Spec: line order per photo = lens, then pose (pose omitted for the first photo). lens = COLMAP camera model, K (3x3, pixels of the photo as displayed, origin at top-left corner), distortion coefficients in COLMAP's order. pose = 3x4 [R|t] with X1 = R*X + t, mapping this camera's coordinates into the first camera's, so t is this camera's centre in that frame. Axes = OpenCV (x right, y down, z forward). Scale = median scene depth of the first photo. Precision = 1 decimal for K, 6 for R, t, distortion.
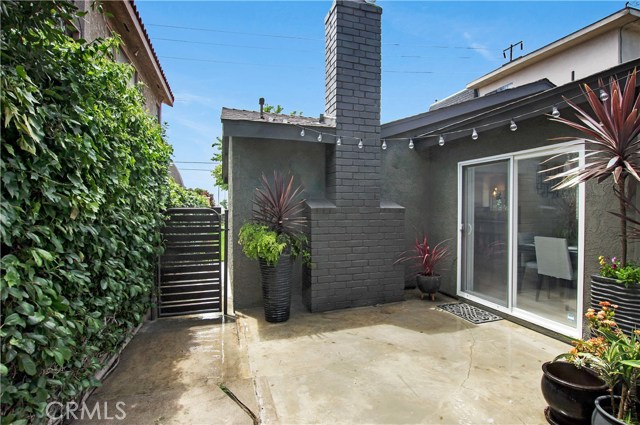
lens RADIAL K [[310.1, 0, 320.0], [0, 310.1, 212.5], [0, 0, 1]] dist [-0.001988, -0.000550]
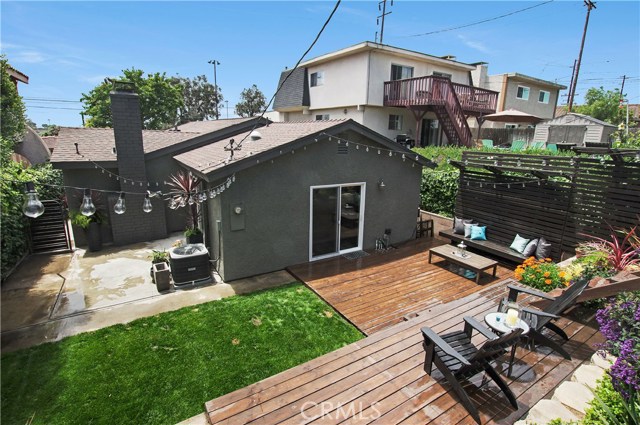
lens RADIAL K [[310.1, 0, 320.0], [0, 310.1, 212.5], [0, 0, 1]] dist [-0.001988, -0.000550]
pose [[0.972353, -0.042195, 0.229673, 0.978002], [-0.014314, 0.970920, 0.238974, -0.502786], [-0.233077, -0.235655, 0.943473, -1.509913]]
